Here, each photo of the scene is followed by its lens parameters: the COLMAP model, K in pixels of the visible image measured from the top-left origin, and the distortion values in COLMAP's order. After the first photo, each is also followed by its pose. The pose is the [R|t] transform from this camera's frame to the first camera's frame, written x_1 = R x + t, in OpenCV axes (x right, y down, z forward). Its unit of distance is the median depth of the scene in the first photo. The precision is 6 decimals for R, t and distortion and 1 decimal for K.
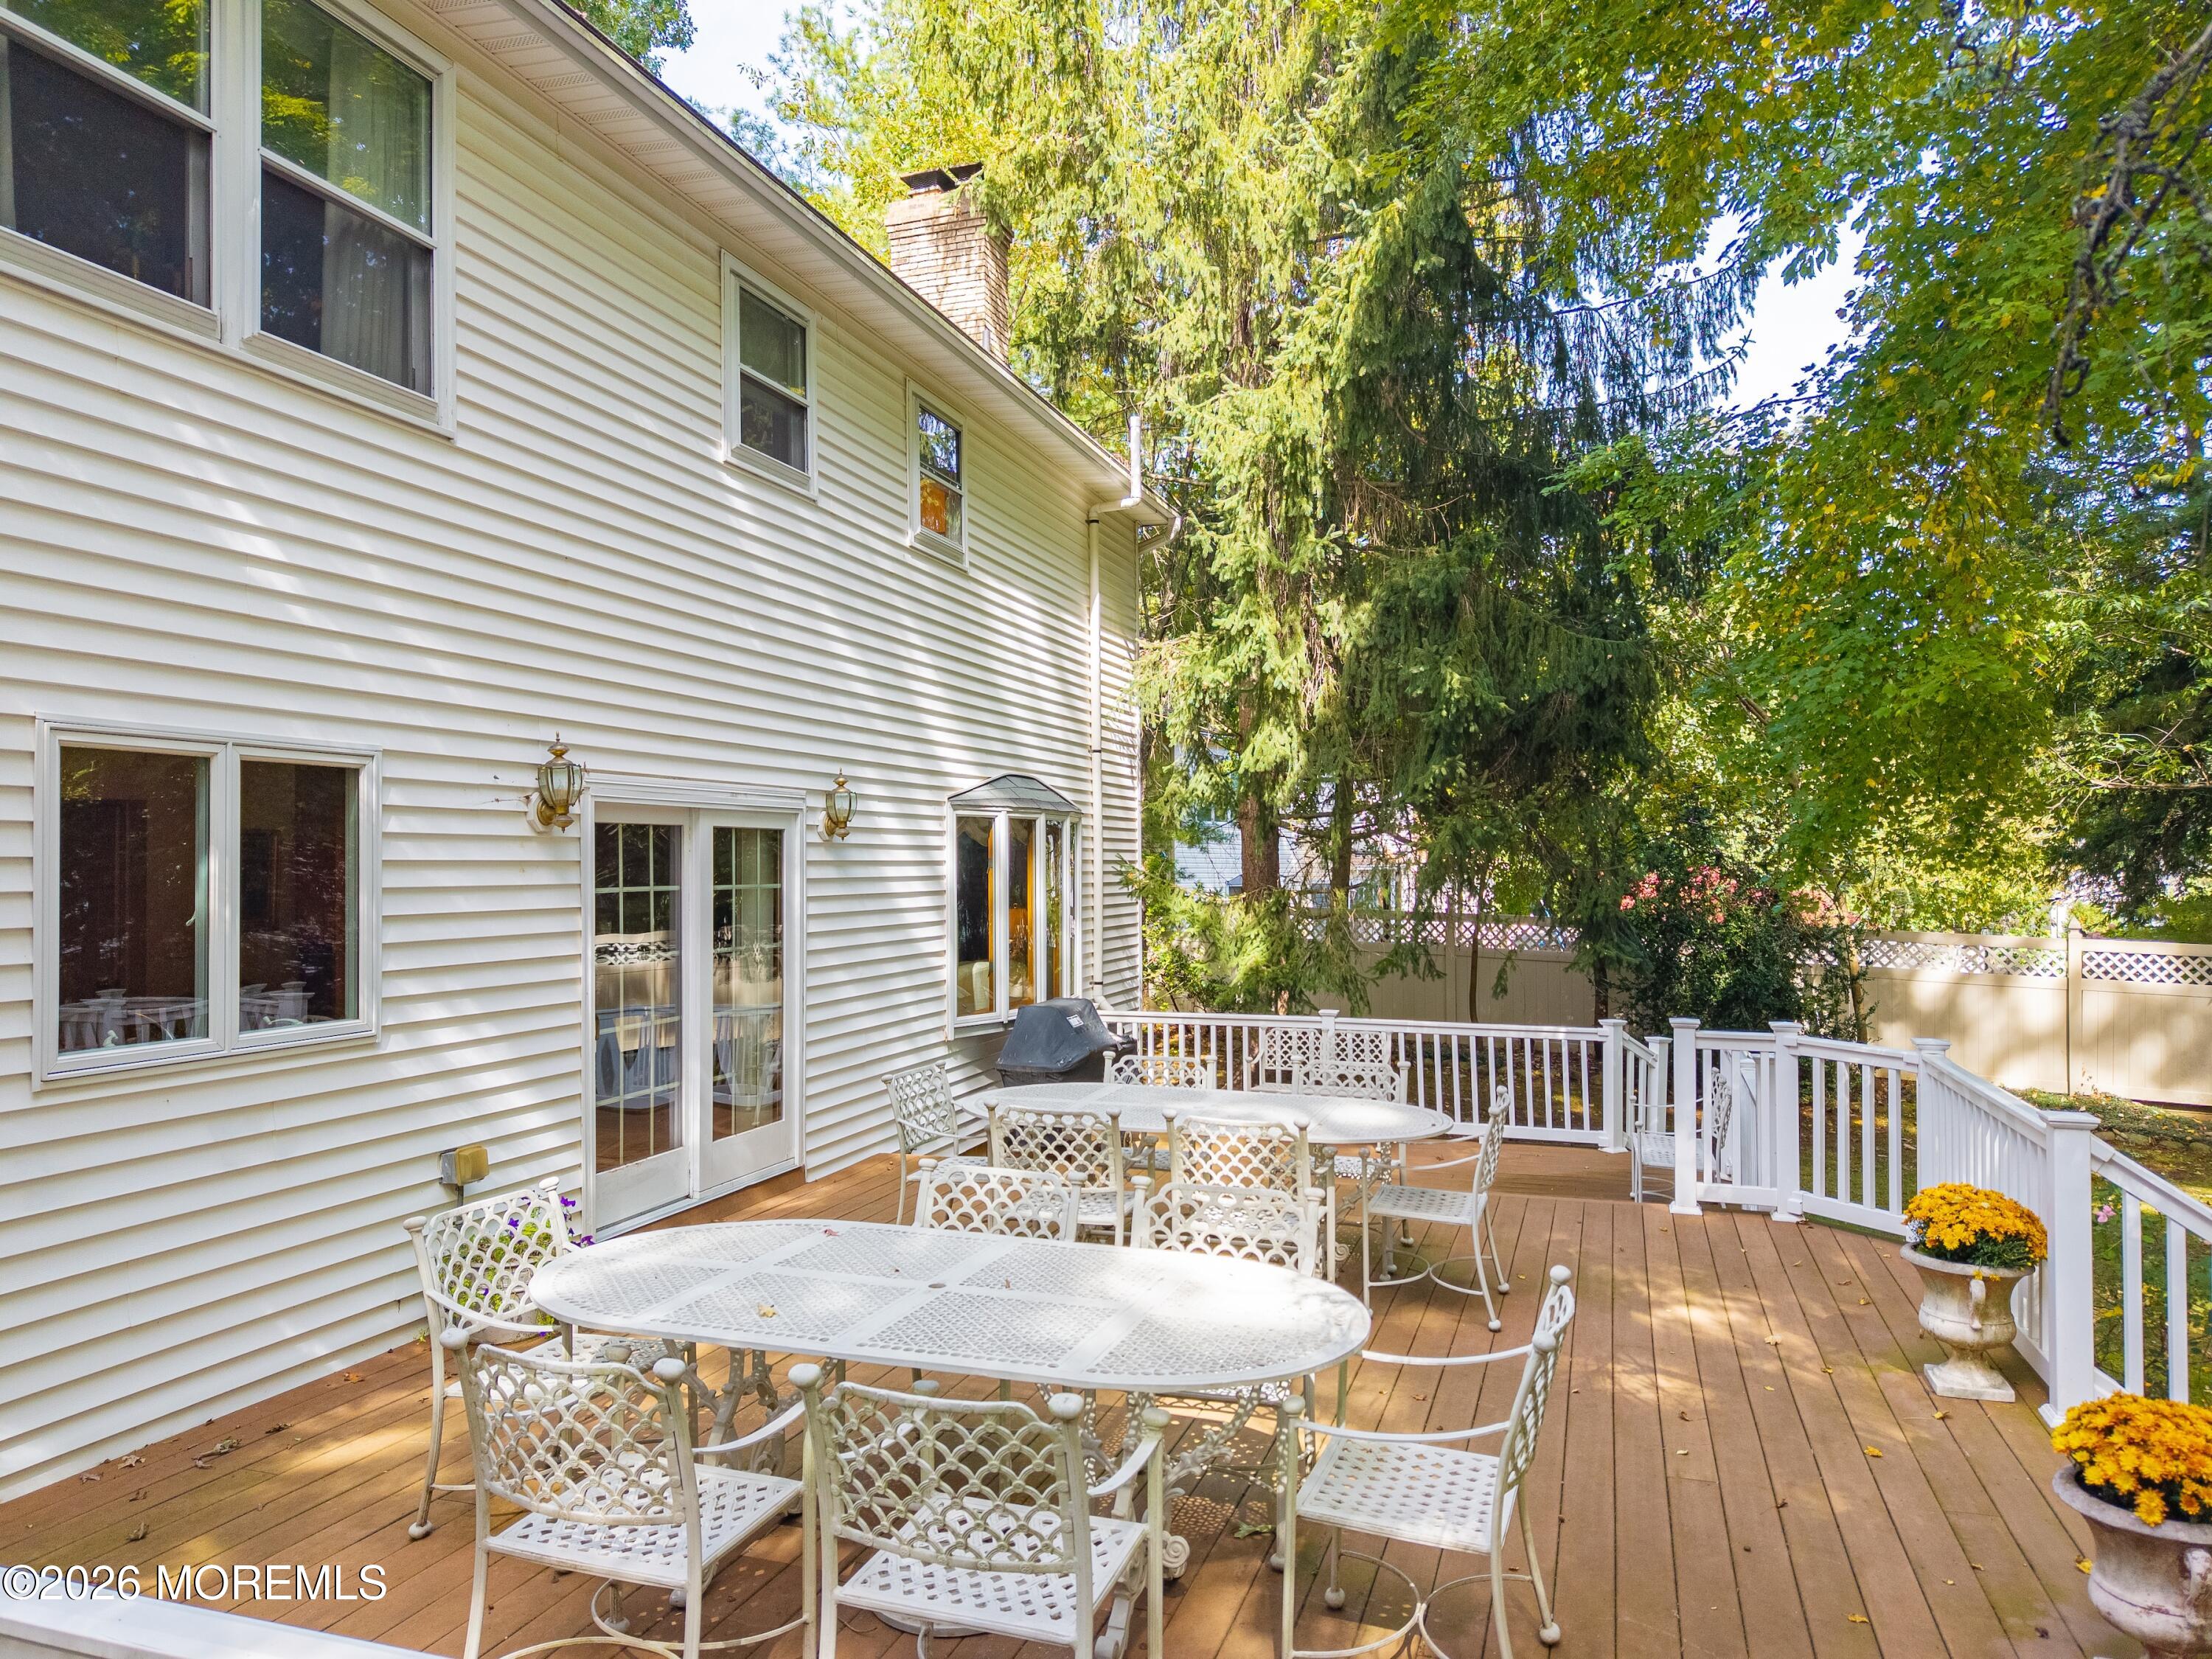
lens RADIAL K [[1491.7, 0, 1110.8], [0, 1491.7, 836.0], [0, 0, 1]] dist [0.014933, -0.009275]
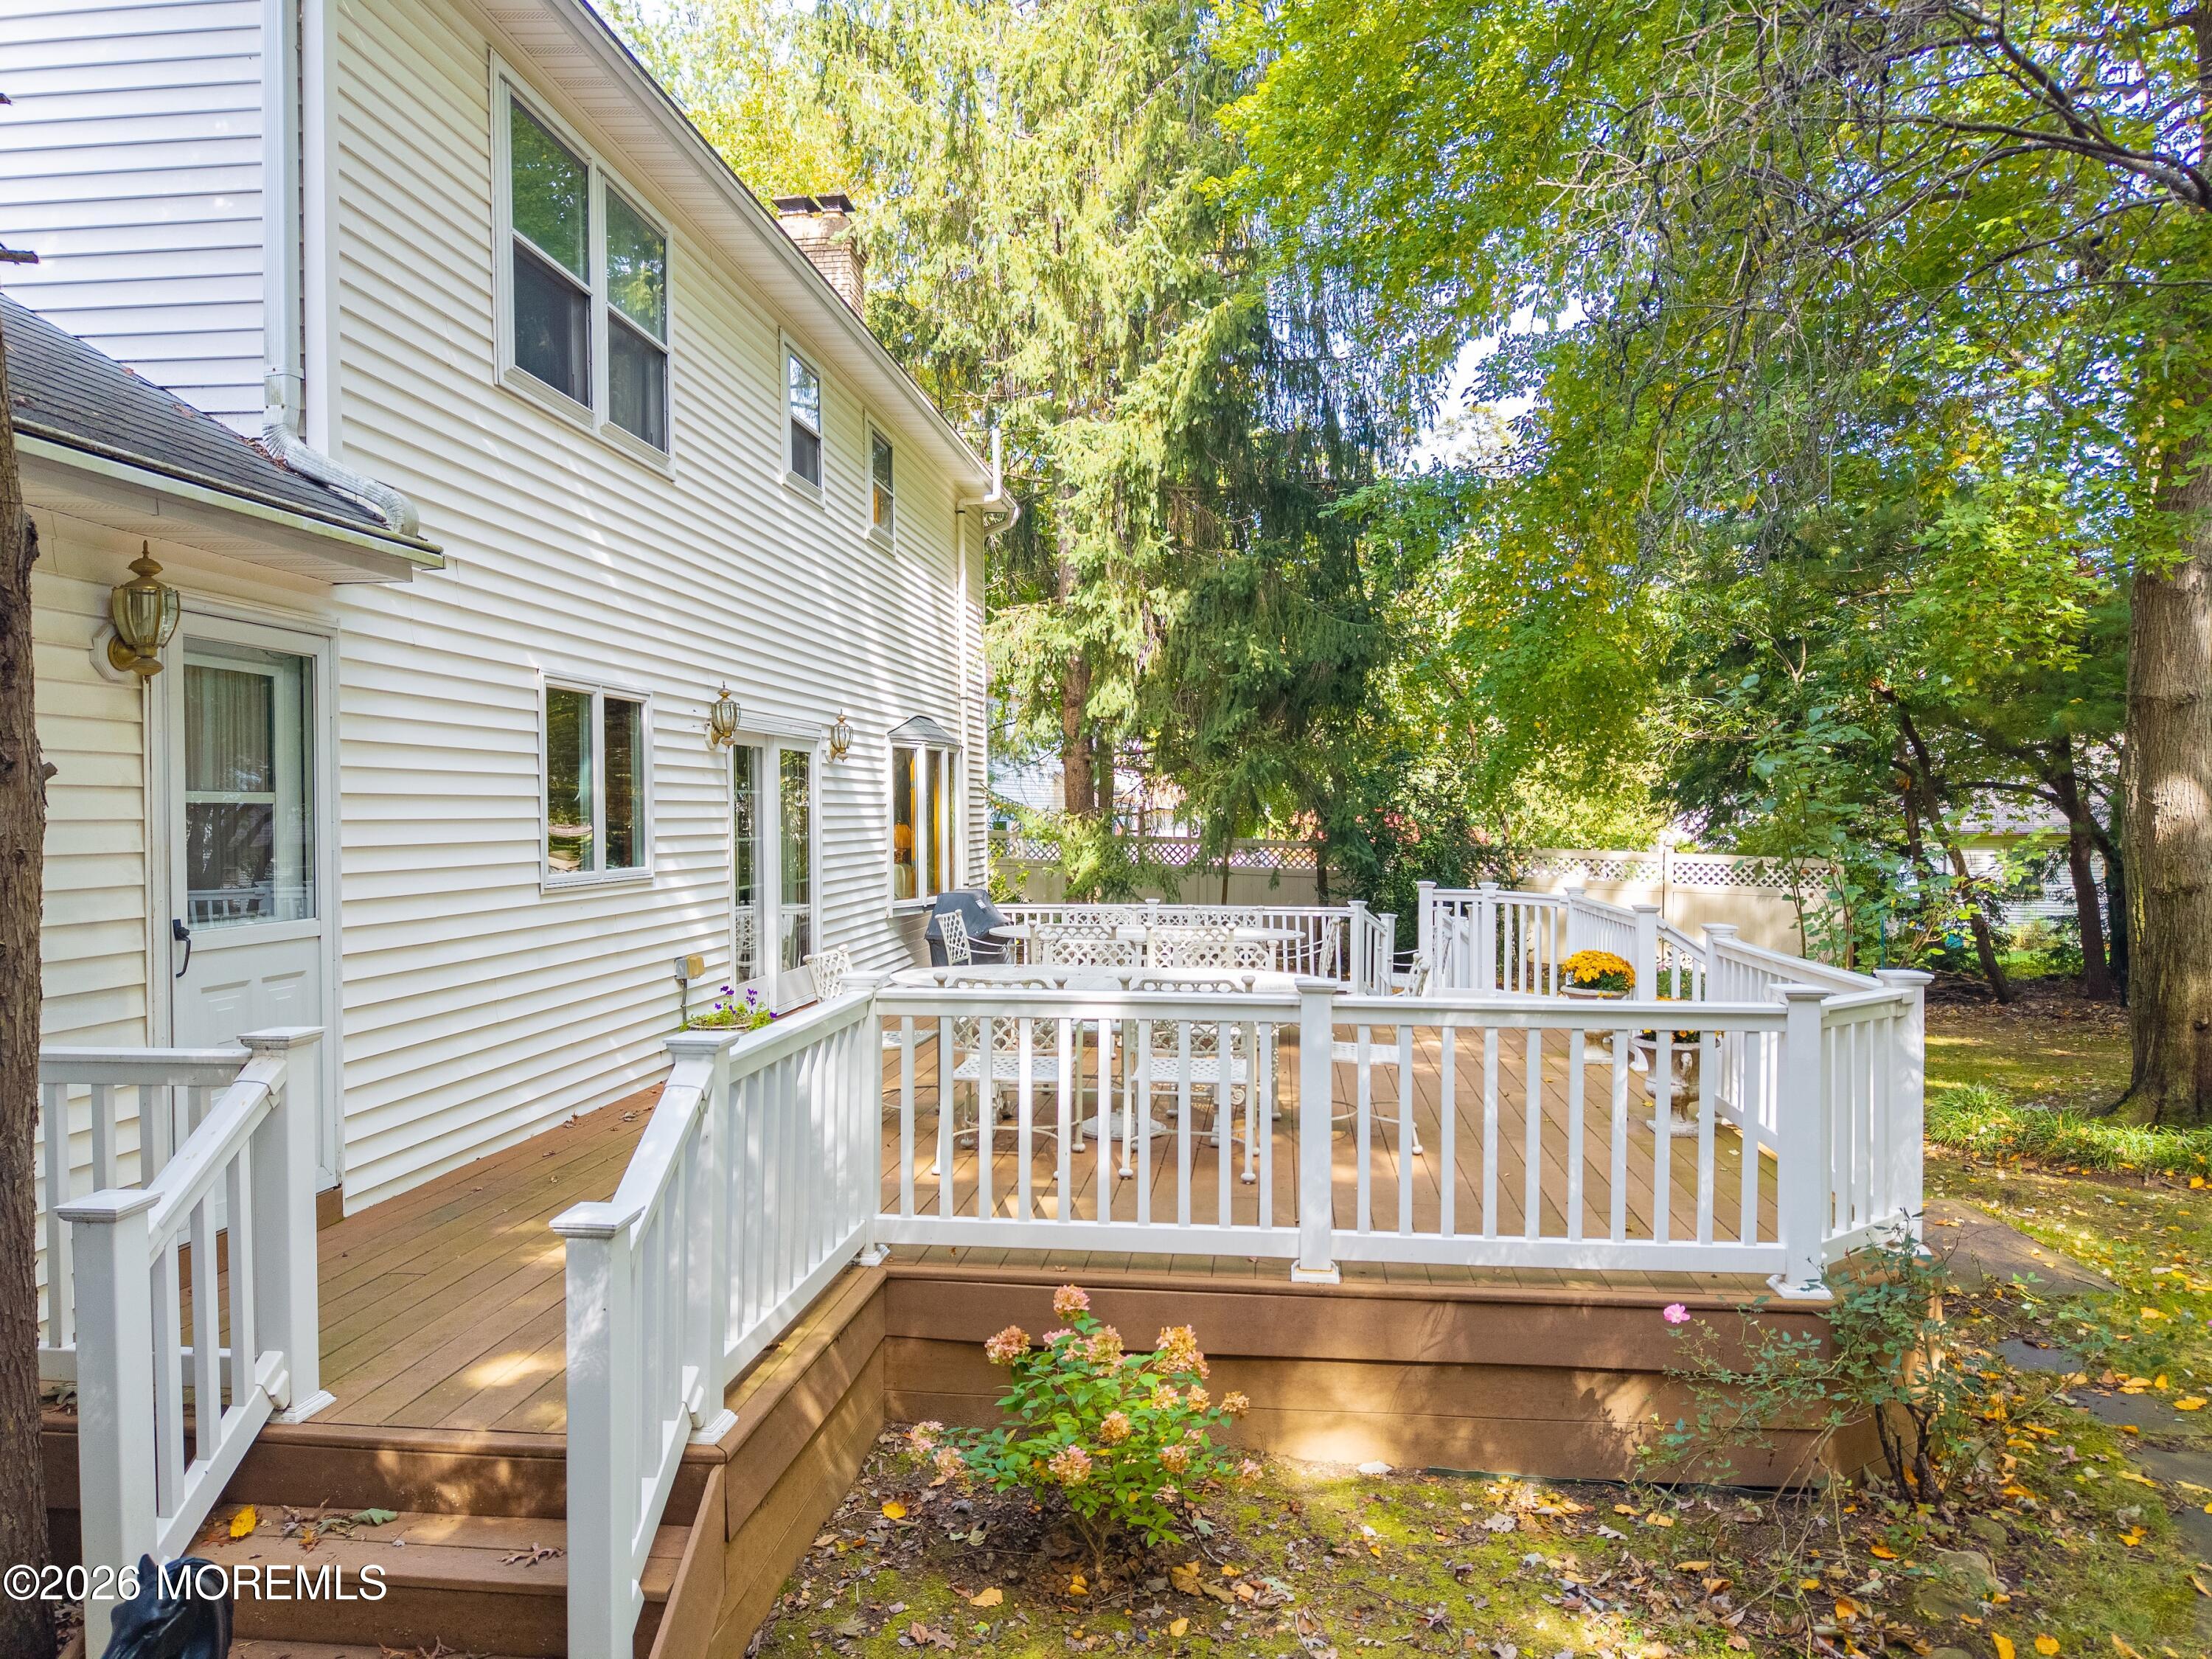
lens RADIAL K [[1486.5, 0, 1112.8], [0, 1486.5, 835.0], [0, 0, 1]] dist [0.068824, -0.110387]
pose [[0.978224, -0.000918, 0.207552, -0.177754], [-0.006256, 0.999405, 0.033908, 0.017527], [-0.207460, -0.034468, 0.977636, -0.304507]]
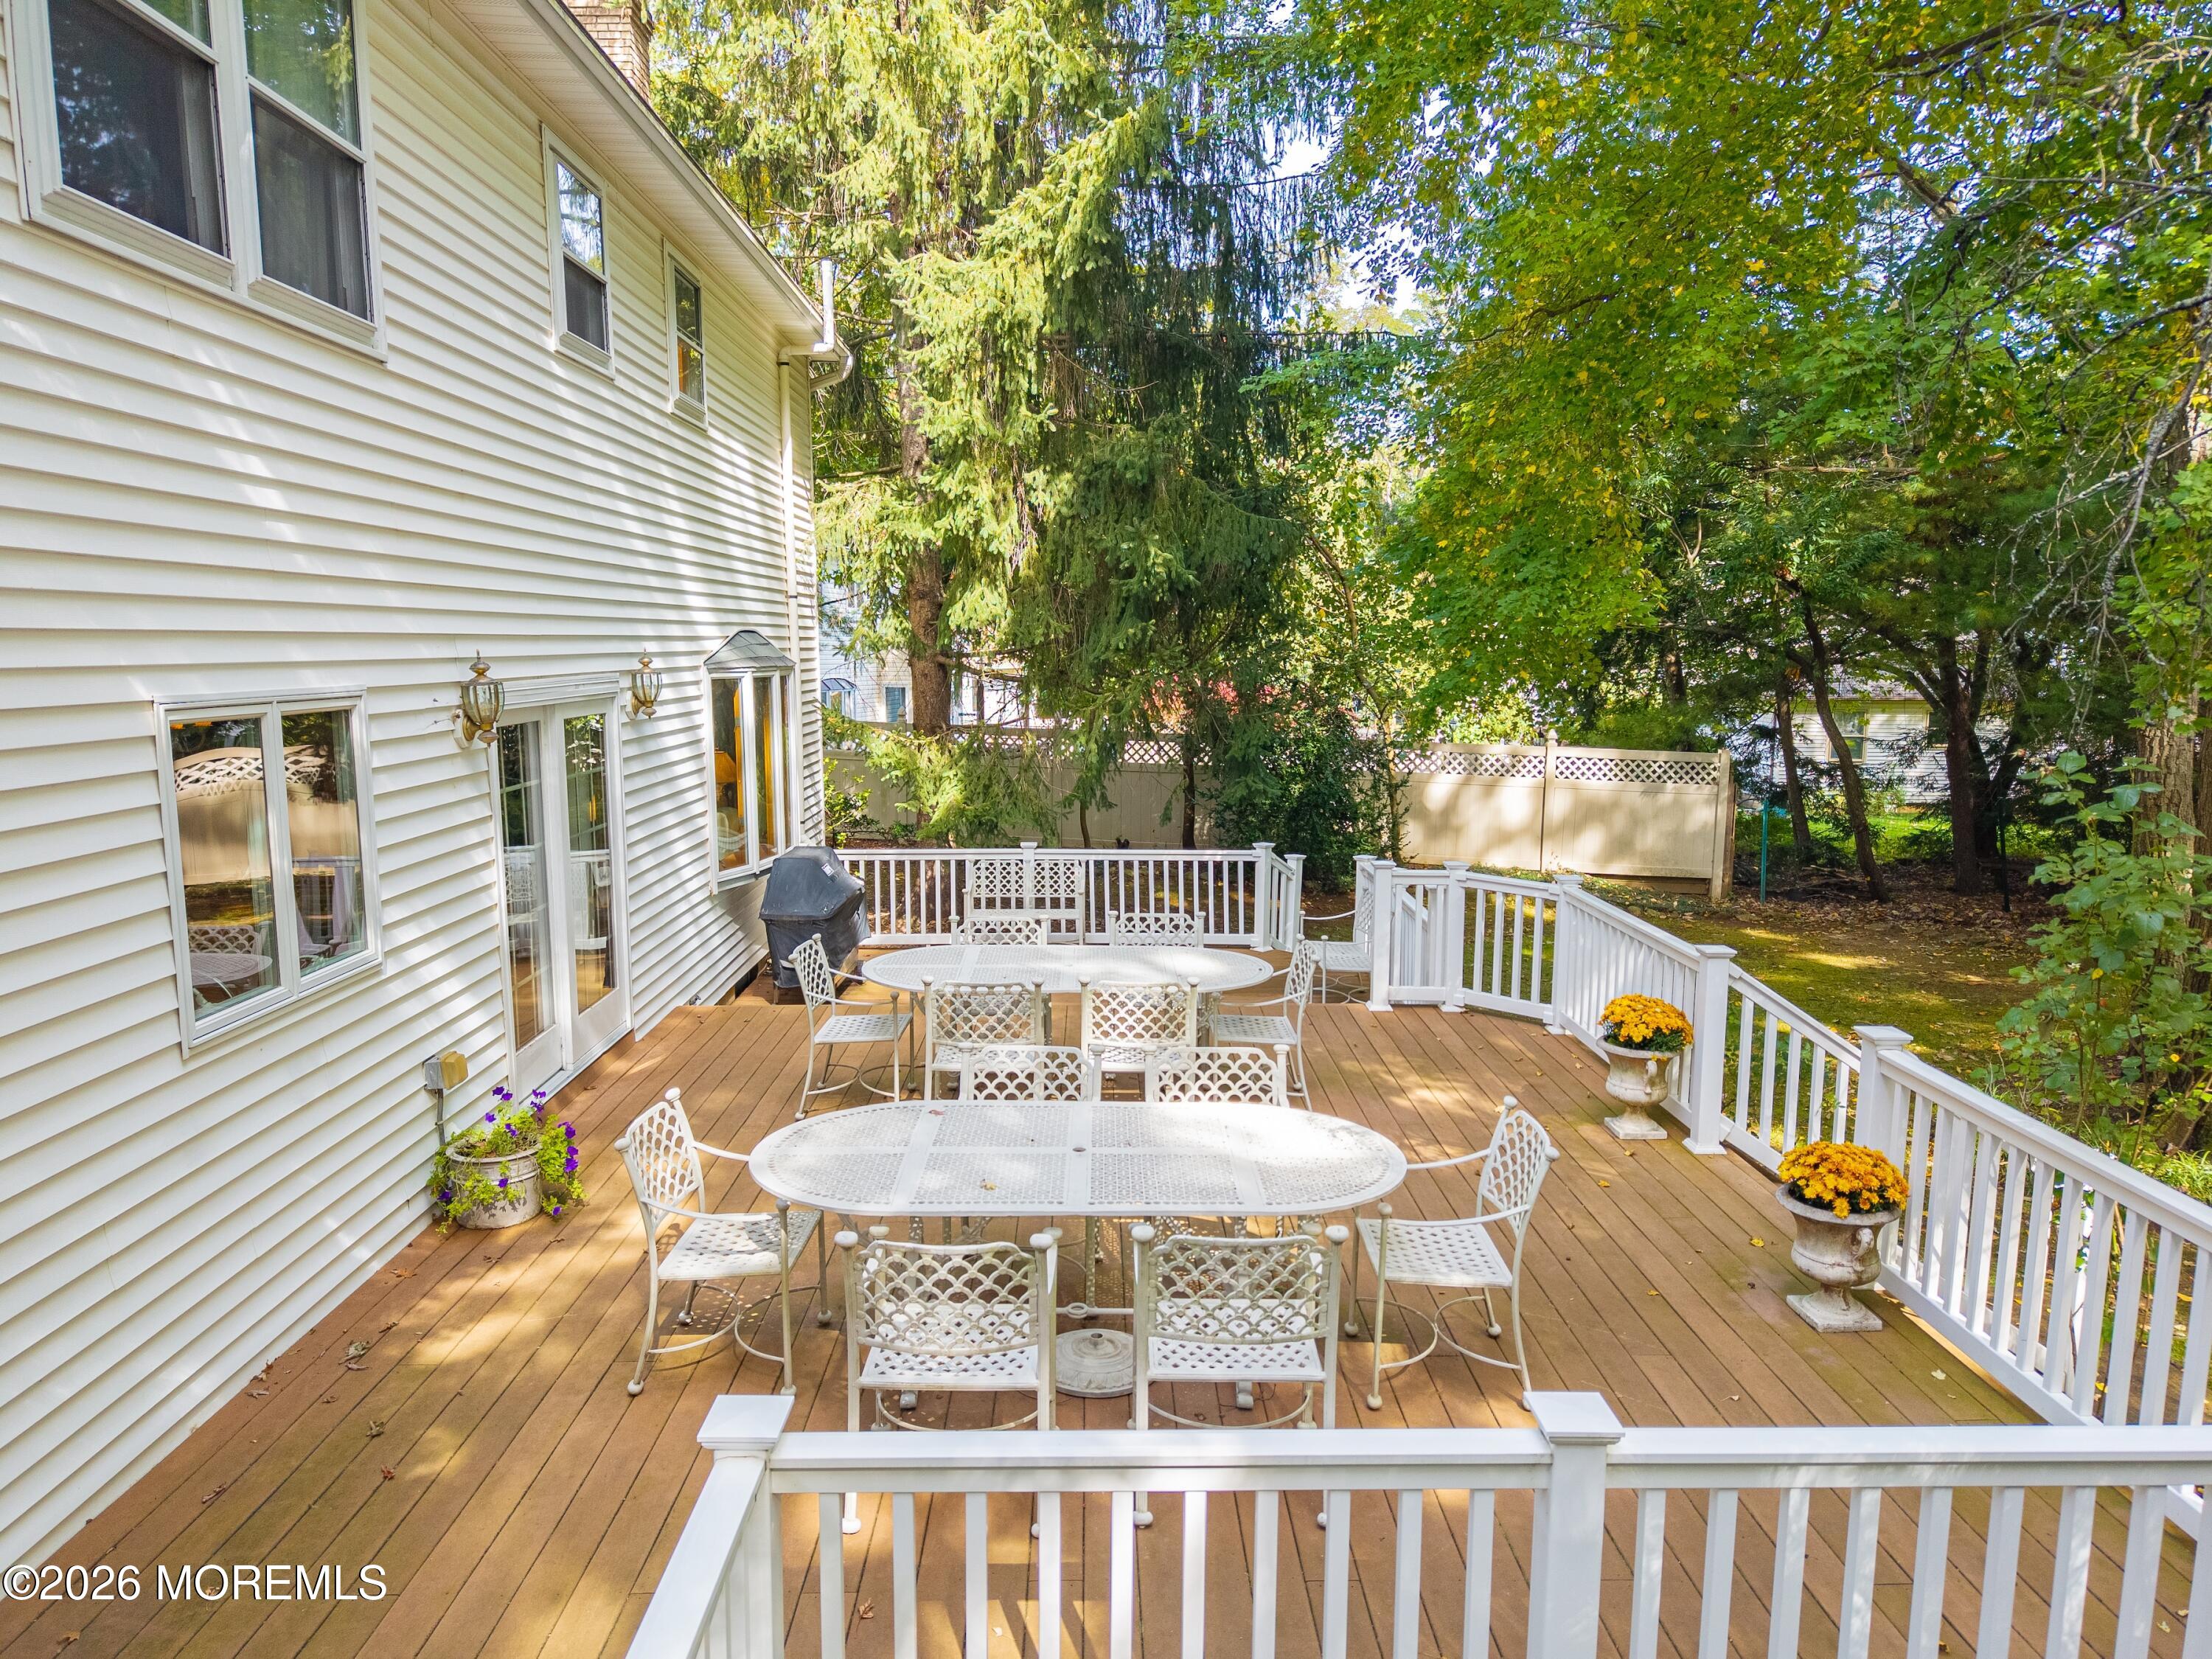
lens RADIAL K [[1491.7, 0, 1110.8], [0, 1491.7, 836.0], [0, 0, 1]] dist [0.014933, -0.009275]
pose [[0.944026, -0.037524, 0.327729, -0.177748], [-0.011749, 0.989054, 0.147089, -0.058764], [-0.329661, -0.142706, 0.933252, -0.069767]]
